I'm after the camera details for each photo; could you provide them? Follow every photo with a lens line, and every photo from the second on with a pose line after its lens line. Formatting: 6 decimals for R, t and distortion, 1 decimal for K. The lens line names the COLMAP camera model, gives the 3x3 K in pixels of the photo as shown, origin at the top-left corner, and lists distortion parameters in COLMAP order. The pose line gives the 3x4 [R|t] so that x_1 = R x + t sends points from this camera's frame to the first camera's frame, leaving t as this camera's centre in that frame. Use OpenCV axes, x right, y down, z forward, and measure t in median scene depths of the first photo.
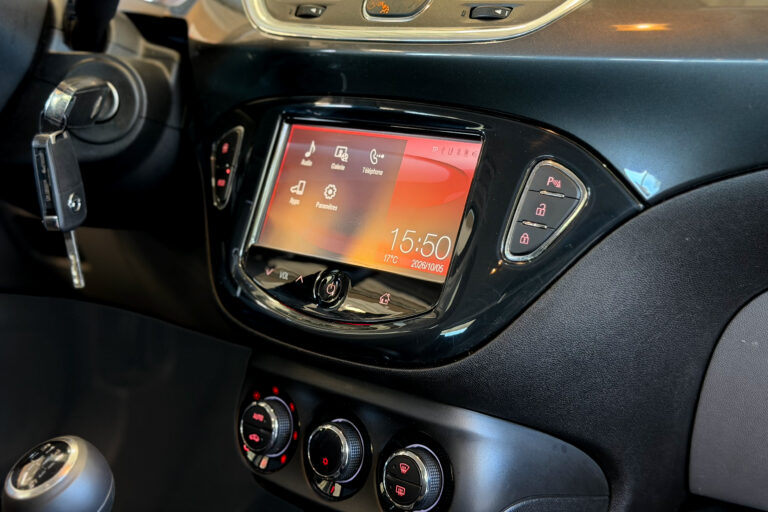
lens RADIAL K [[991.3, 0, 384.0], [0, 991.3, 256.0], [0, 0, 1]] dist [0.001762, -0.004521]
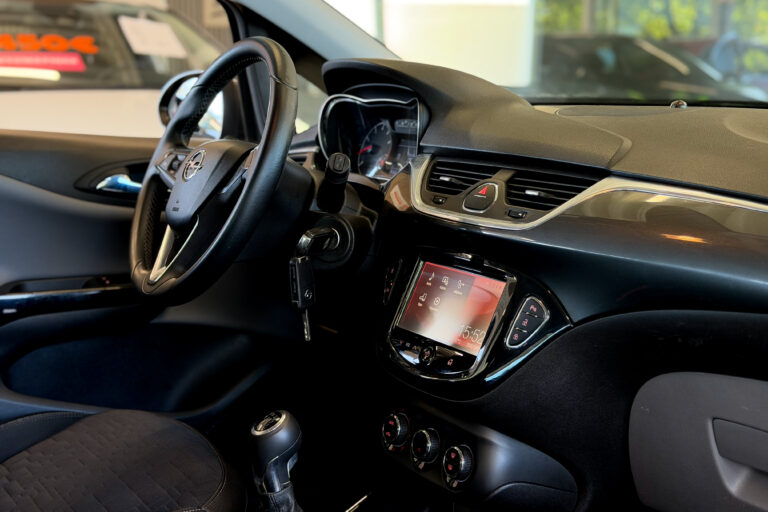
lens RADIAL K [[991.3, 0, 384.0], [0, 991.3, 256.0], [0, 0, 1]] dist [0.001762, -0.004521]
pose [[0.945801, 0.075630, -0.315818, 0.412536], [-0.102073, 0.992449, -0.068020, -0.013281], [0.308288, 0.096570, 0.946379, -0.741892]]
